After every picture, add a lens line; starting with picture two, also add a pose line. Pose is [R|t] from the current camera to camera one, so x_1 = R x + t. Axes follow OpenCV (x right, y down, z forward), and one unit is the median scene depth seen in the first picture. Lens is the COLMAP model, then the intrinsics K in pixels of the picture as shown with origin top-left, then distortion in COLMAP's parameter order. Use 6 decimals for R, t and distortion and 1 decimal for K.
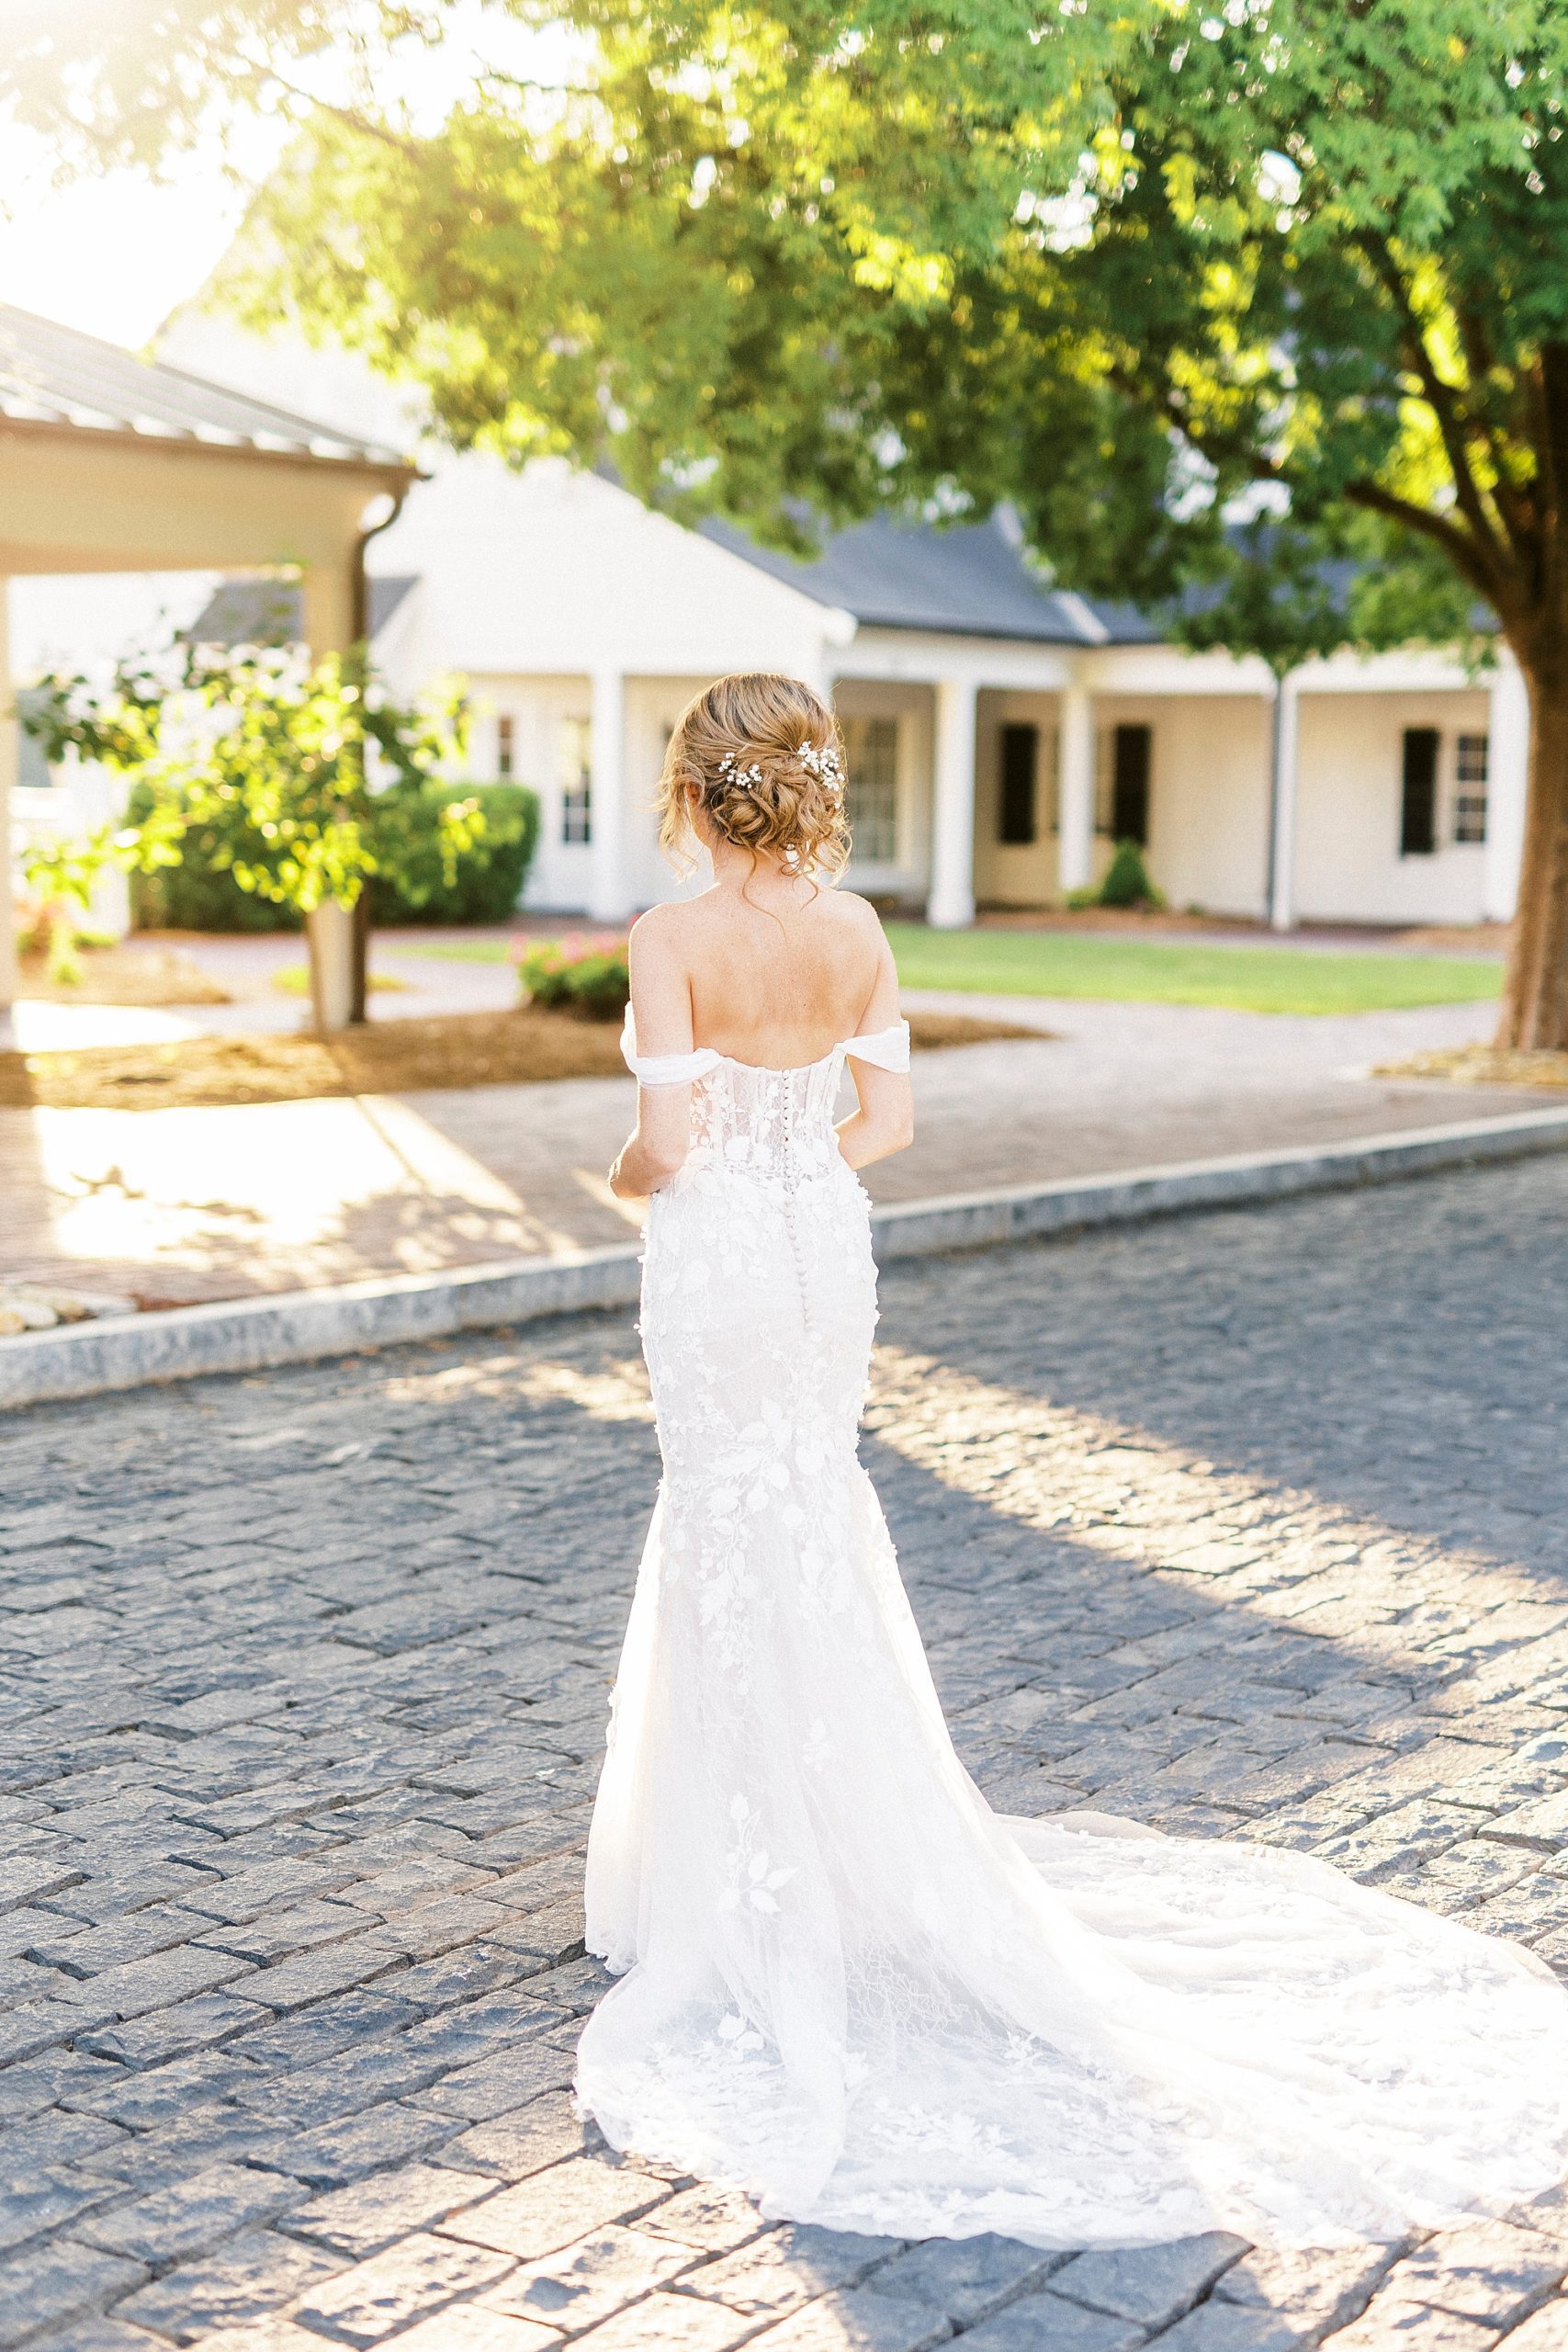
lens RADIAL K [[3946.2, 0, 784.0], [0, 3946.2, 1176.0], [0, 0, 1]] dist [-0.002576, 0.018627]
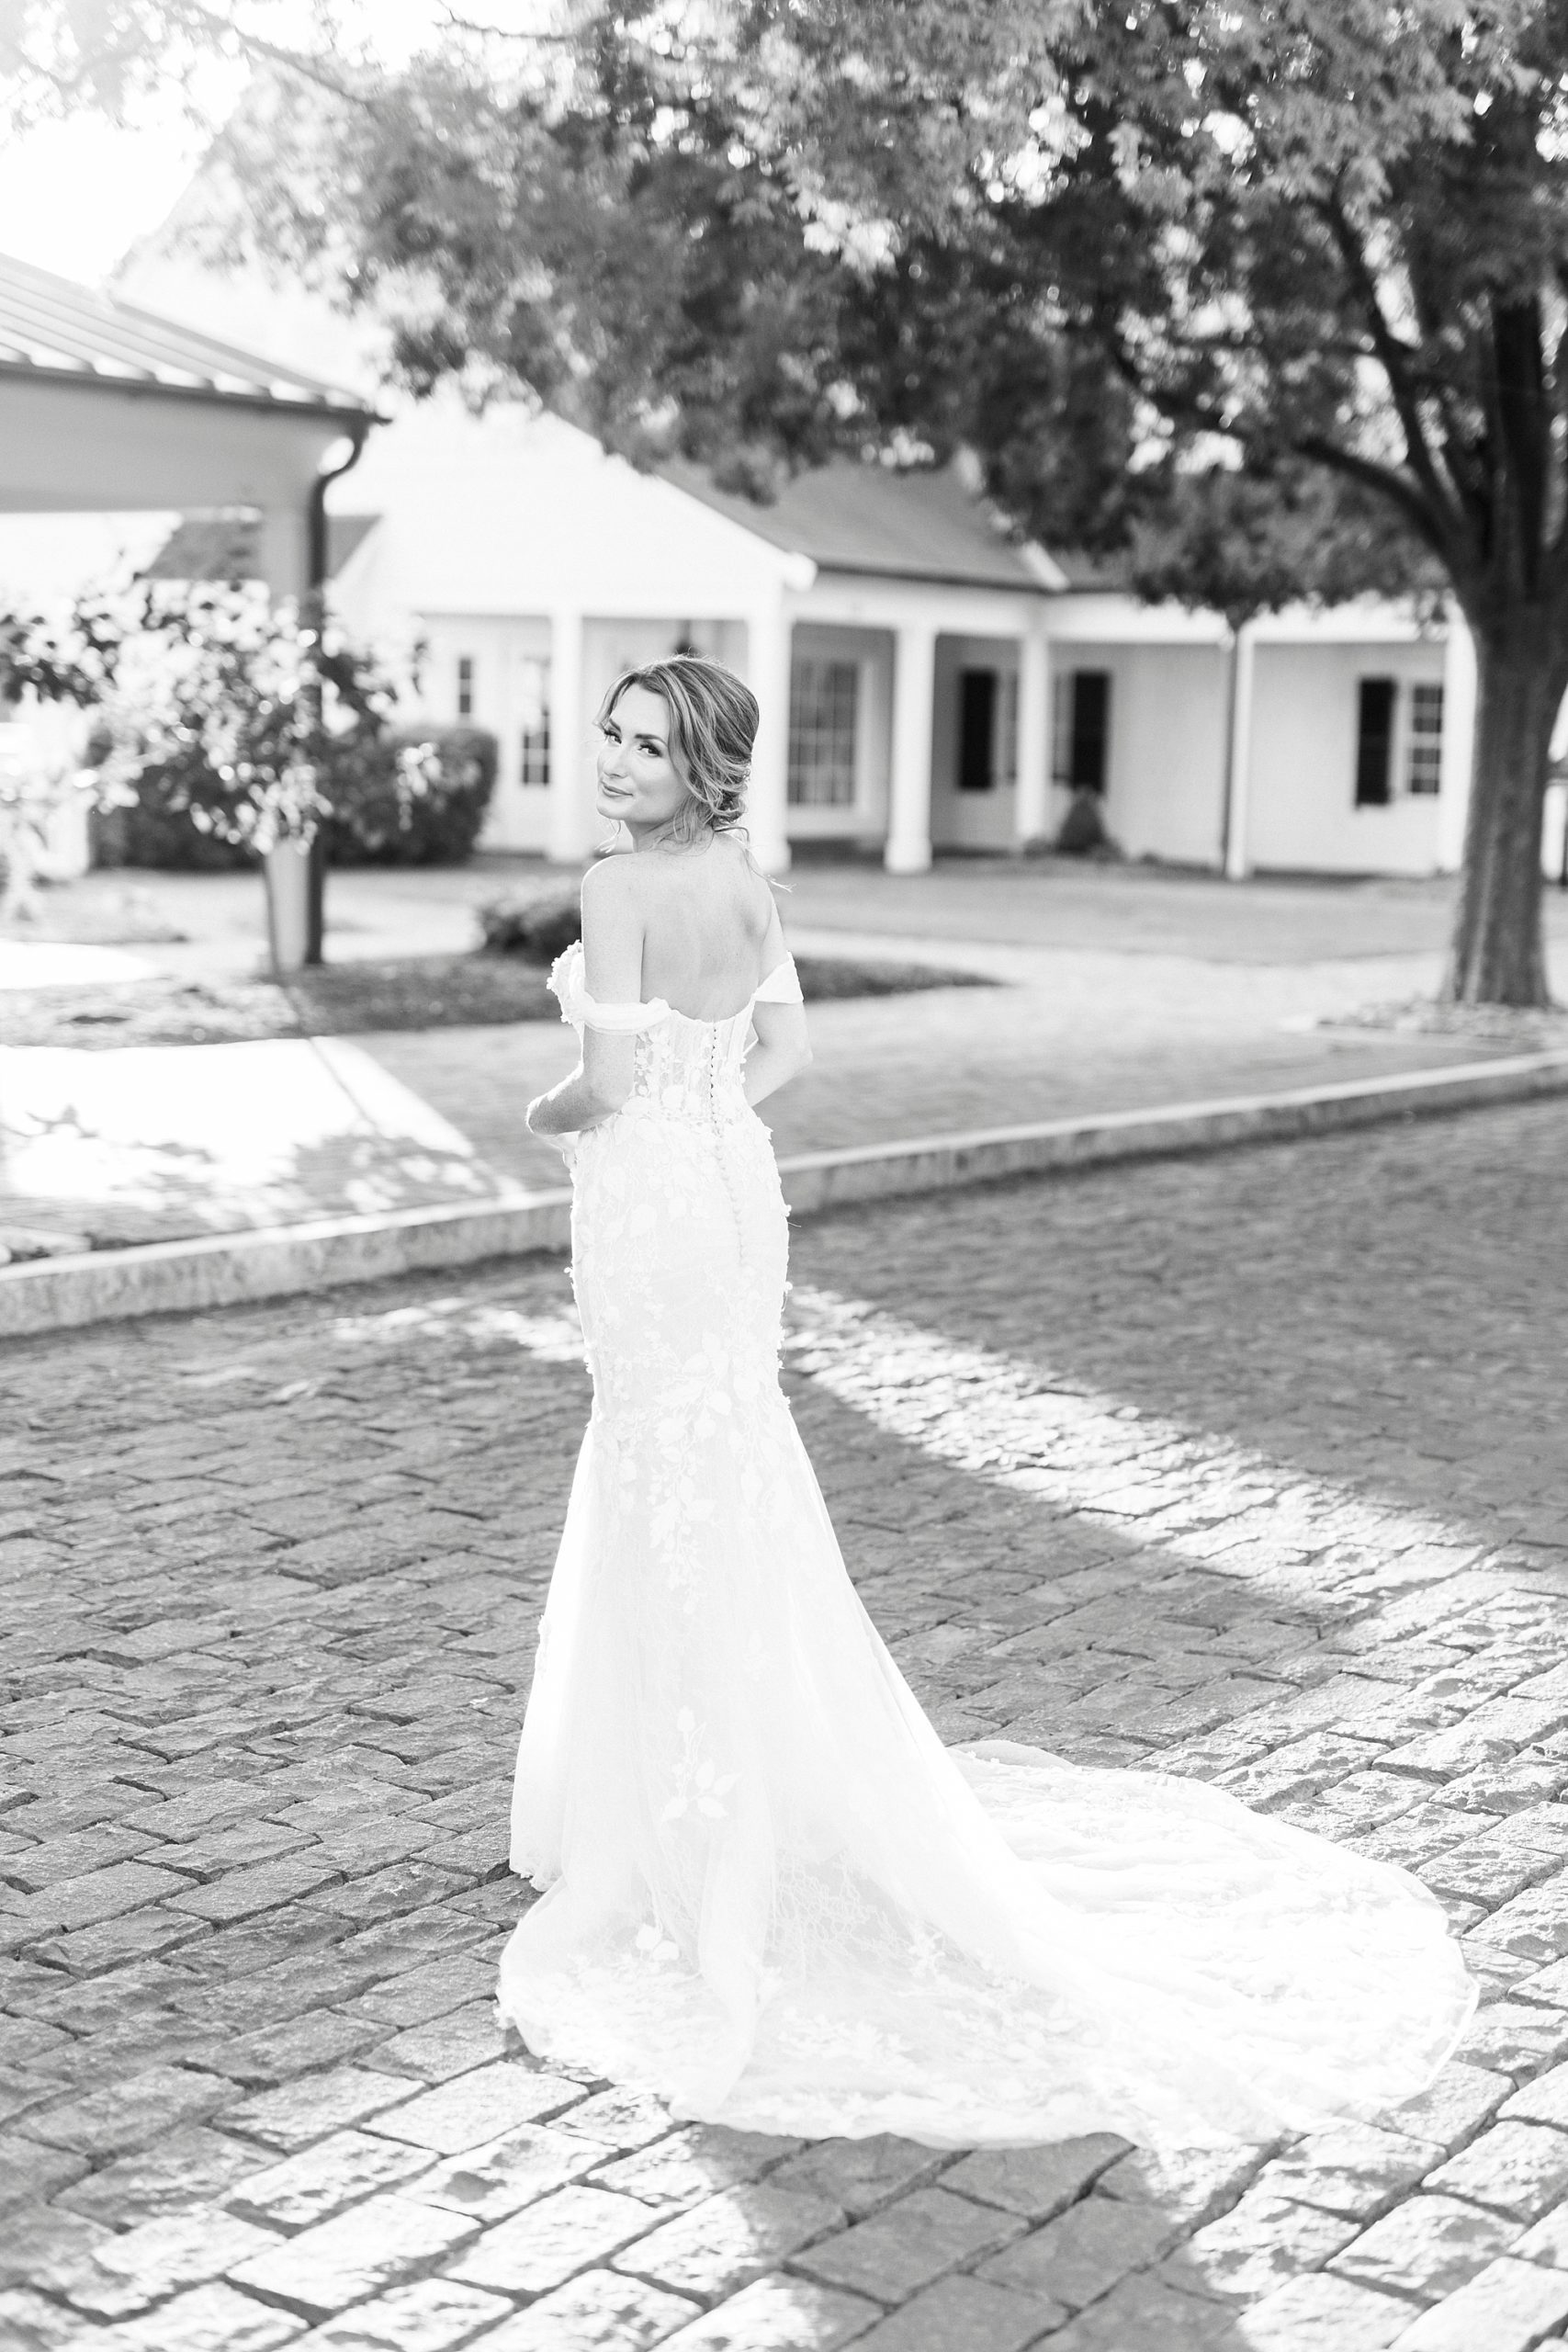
lens RADIAL K [[3967.1, 0, 813.1], [0, 3967.1, 1182.3], [0, 0, 1]] dist [-0.000259, 0.017975]
pose [[0.999817, 0.009422, 0.016632, 0.005307], [-0.009700, 0.999814, 0.016700, -0.002044], [-0.016472, -0.016858, 0.999722, -0.025483]]
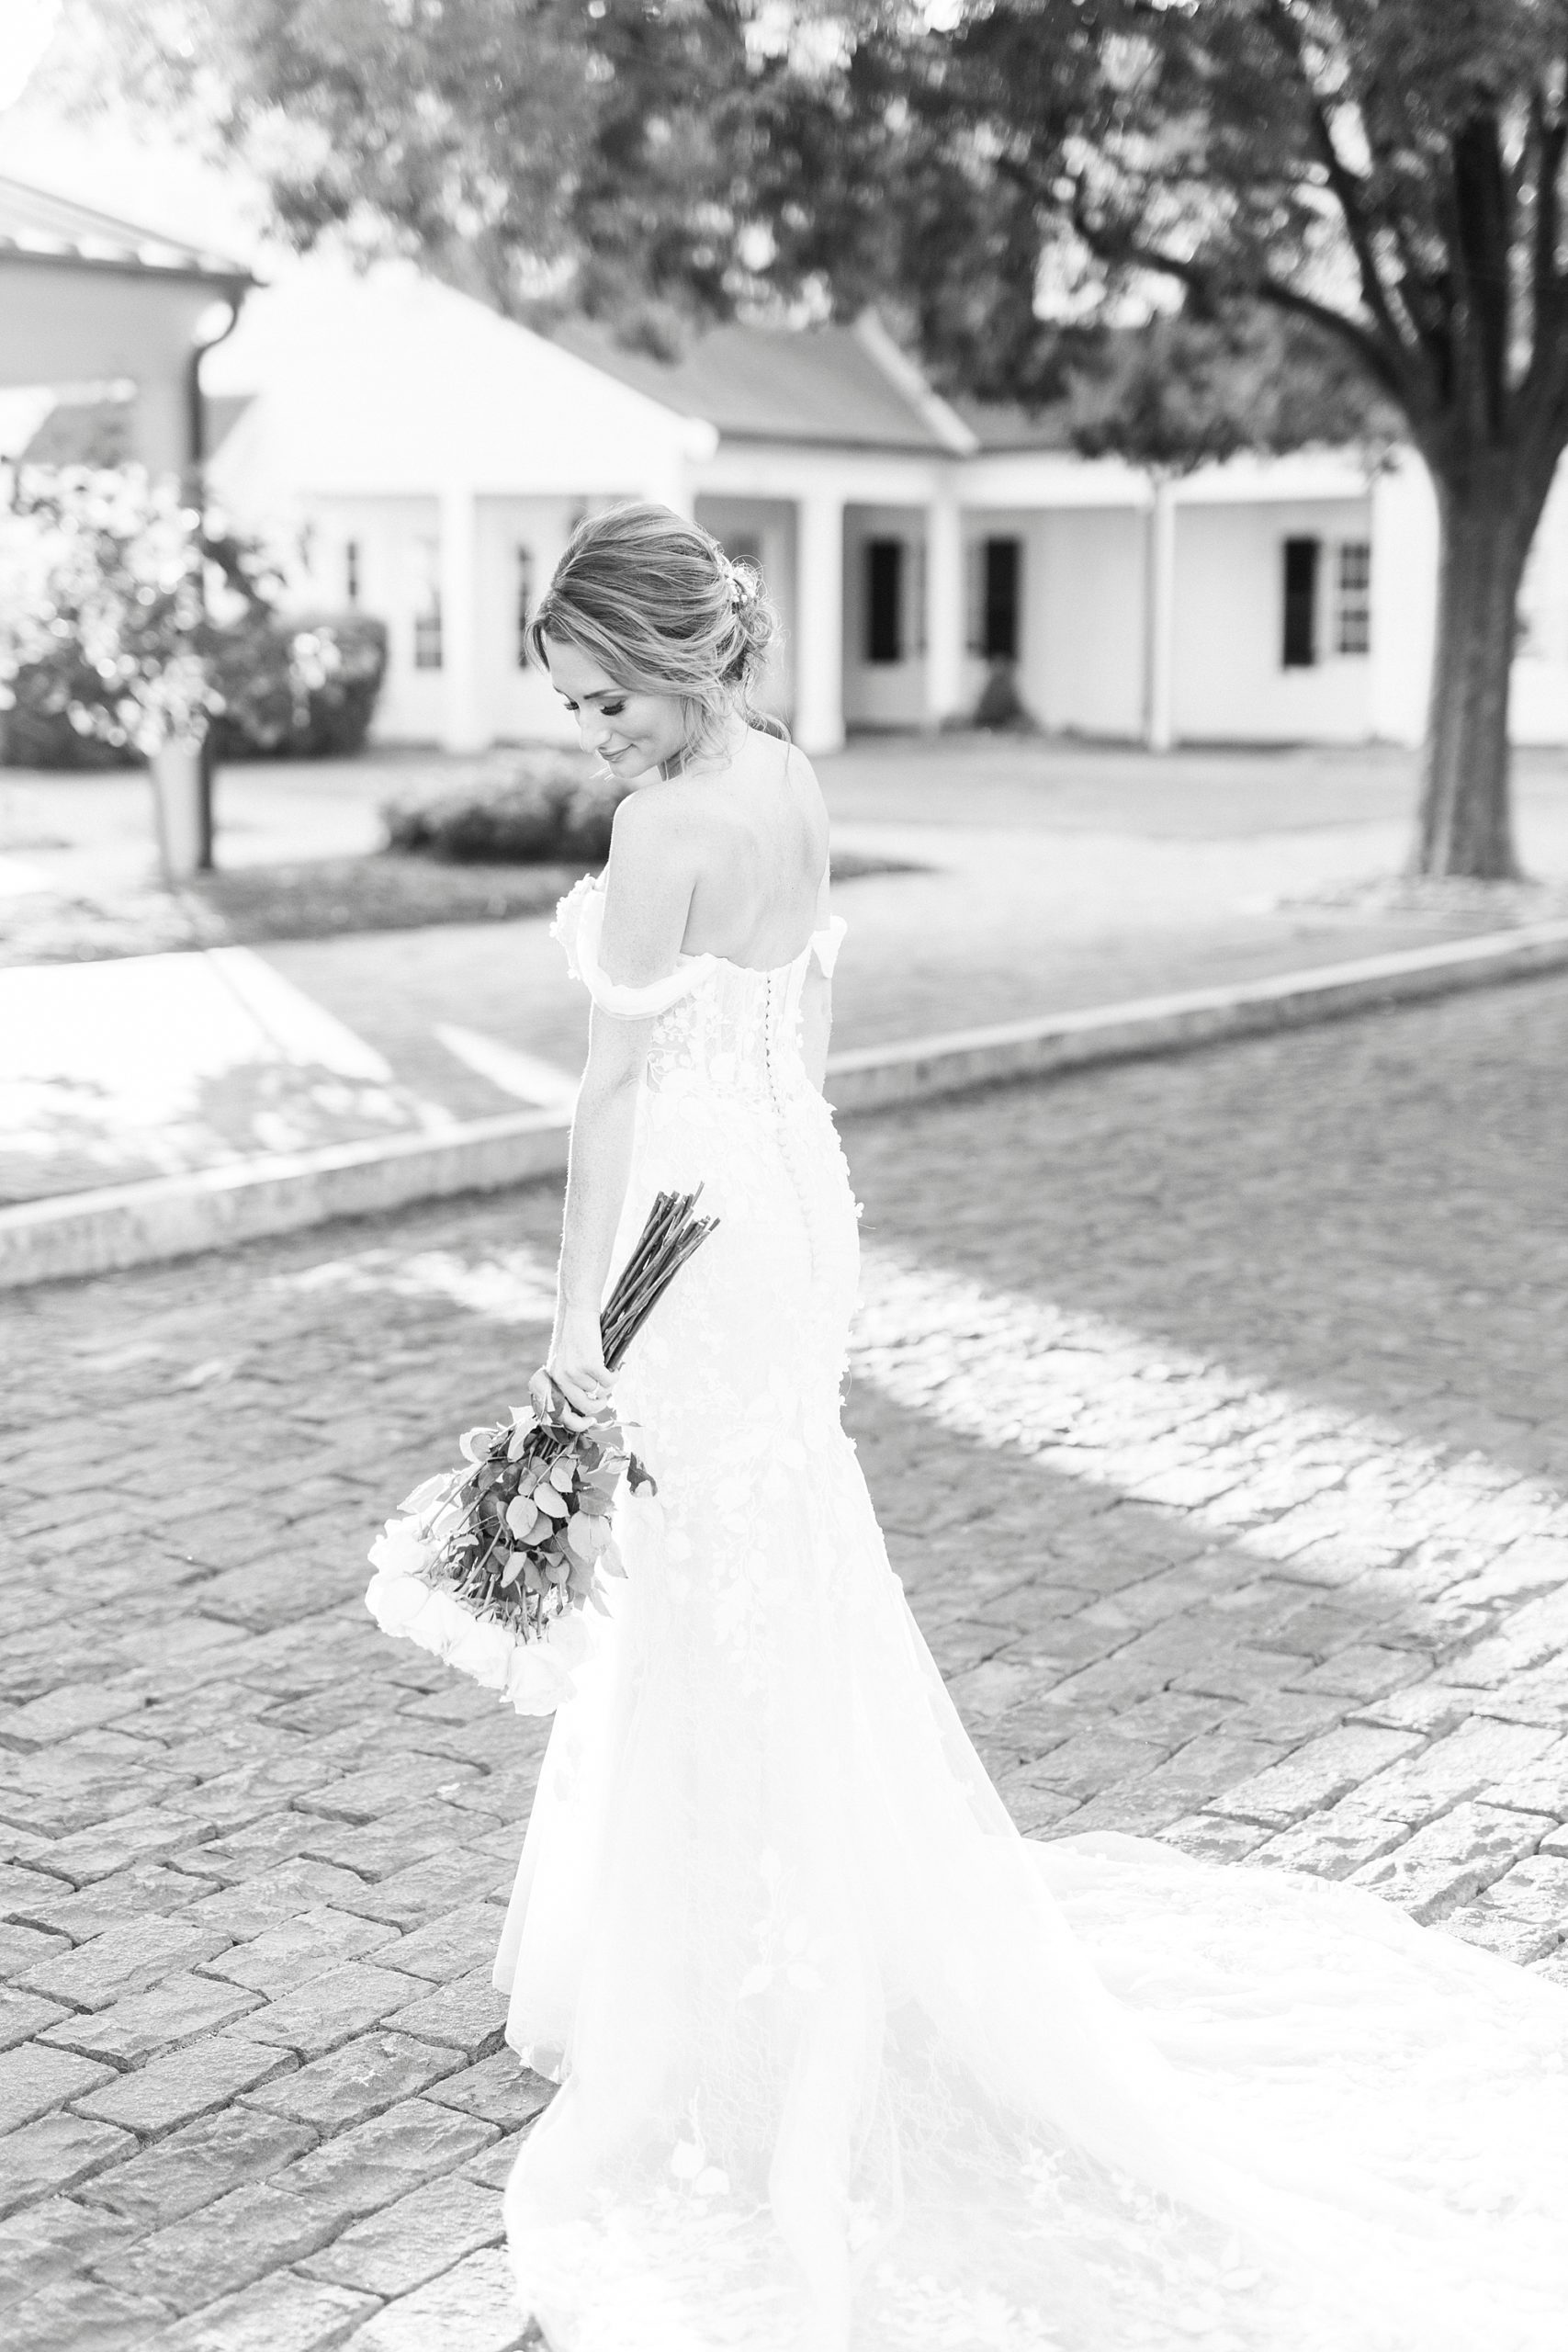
lens RADIAL K [[3910.1, 0, 729.2], [0, 3910.1, 1209.6], [0, 0, 1]] dist [-0.007112, 0.035749]
pose [[0.999546, -0.018840, 0.023497, -0.010507], [0.017495, 0.998269, 0.056154, -0.013252], [-0.024514, -0.055718, 0.998146, 0.095597]]
